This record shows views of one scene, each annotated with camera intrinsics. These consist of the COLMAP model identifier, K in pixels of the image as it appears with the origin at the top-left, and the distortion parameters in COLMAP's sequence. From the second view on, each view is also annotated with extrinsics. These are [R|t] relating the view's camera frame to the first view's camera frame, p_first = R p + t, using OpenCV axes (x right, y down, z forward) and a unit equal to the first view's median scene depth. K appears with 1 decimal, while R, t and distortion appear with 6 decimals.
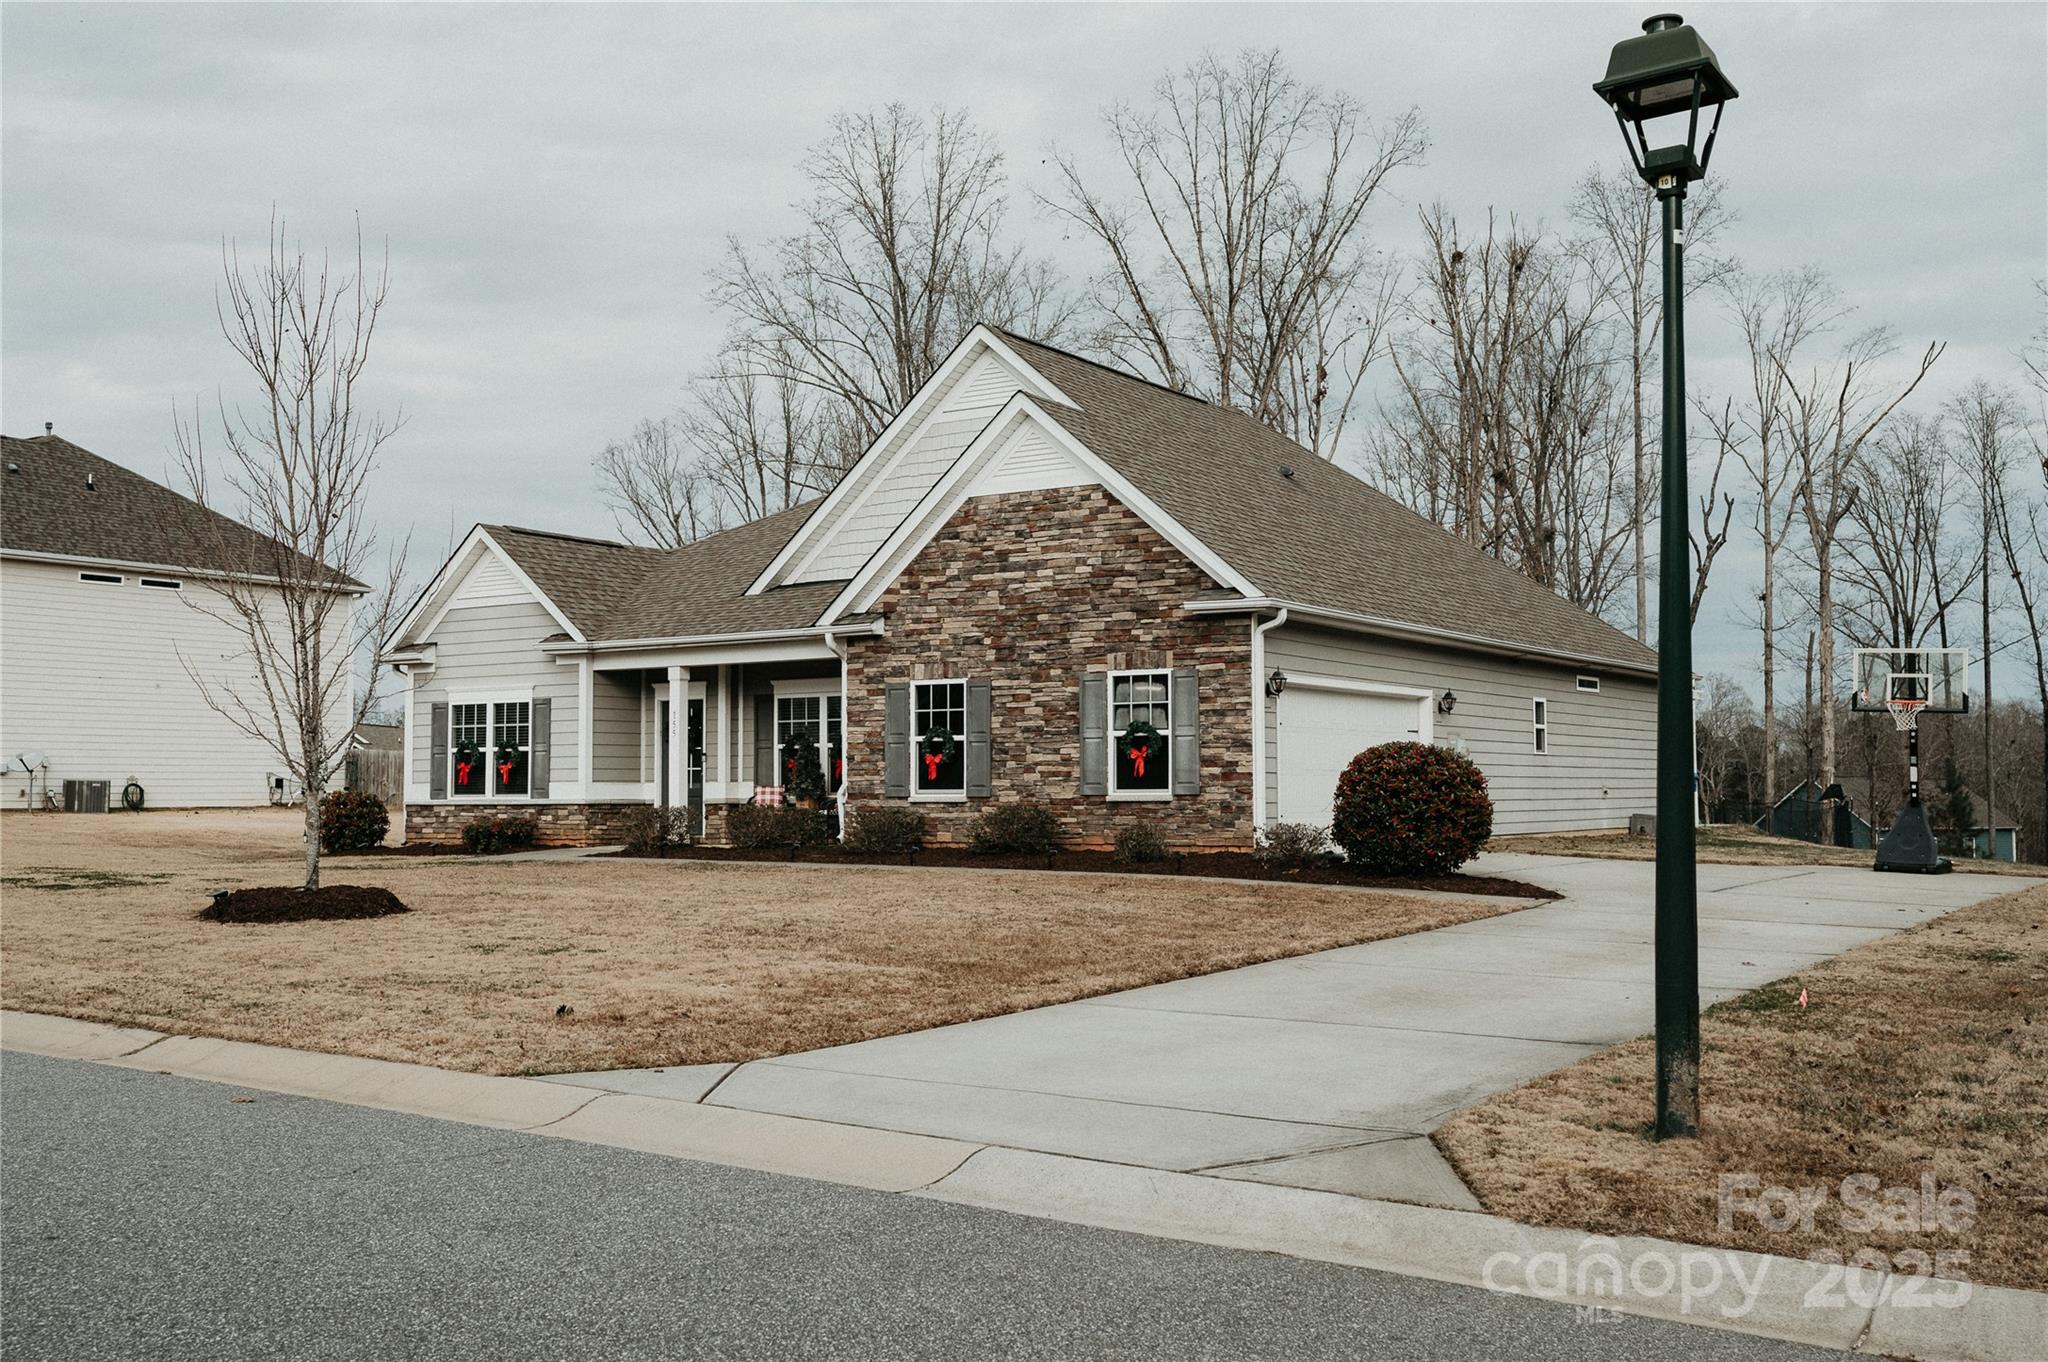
lens RADIAL K [[2009.5, 0, 1024.0], [0, 2009.5, 679.3], [0, 0, 1]] dist [0.013088, 0.000000]
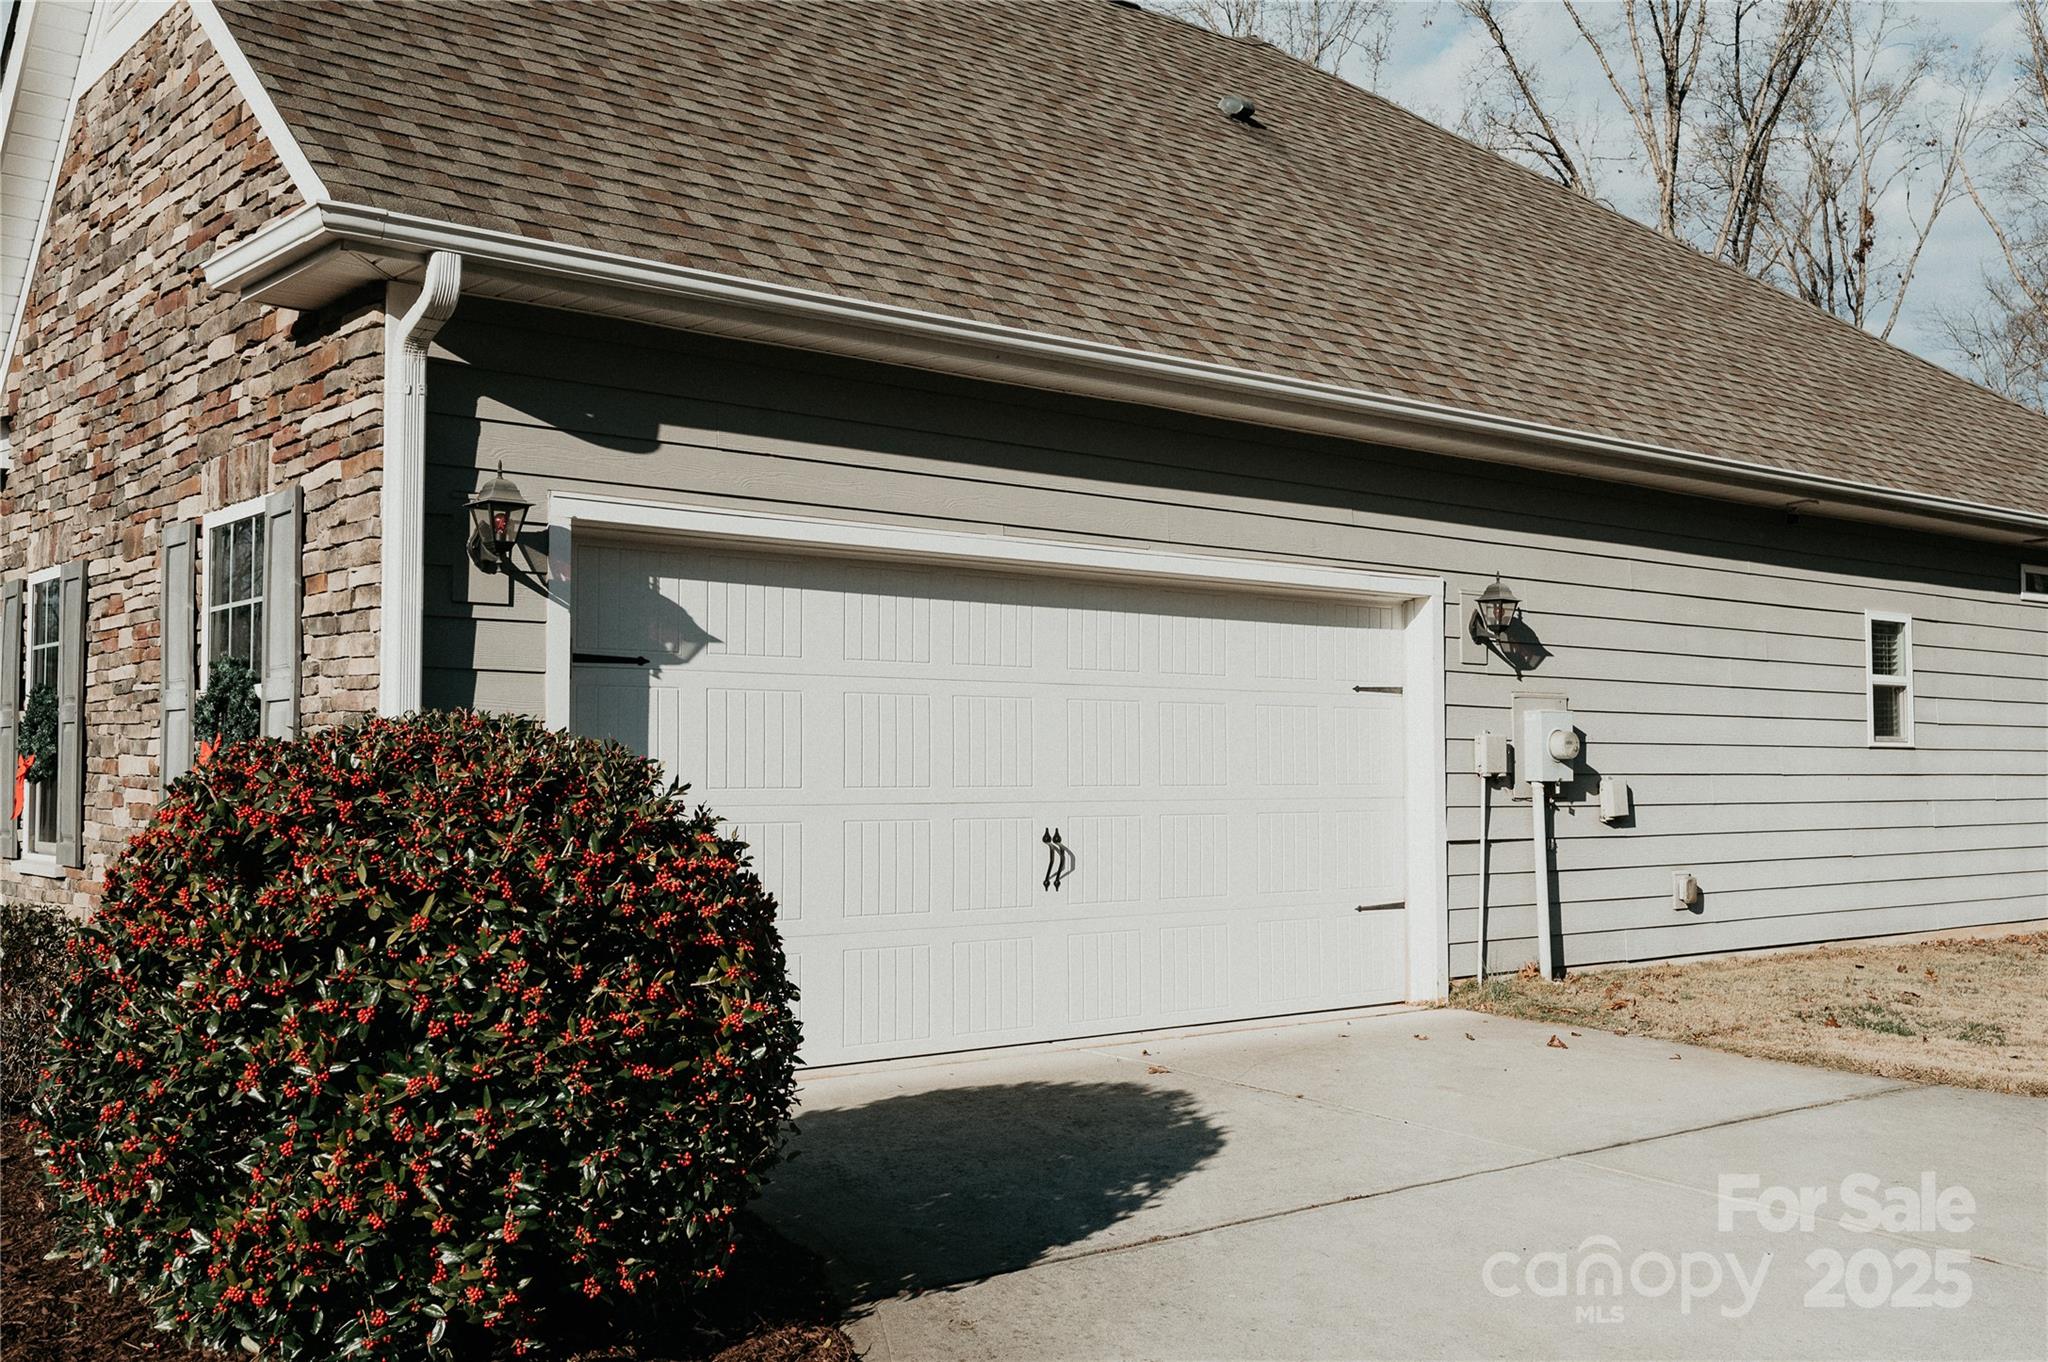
lens RADIAL K [[2009.5, 0, 1023.3], [0, 2009.5, 687.7], [0, 0, 1]] dist [0.013088, 0.000000]
pose [[0.951564, -0.008344, -0.307338, 0.137491], [0.012561, 0.999852, 0.011744, 0.011457], [0.307195, -0.015035, 0.951528, 0.350373]]
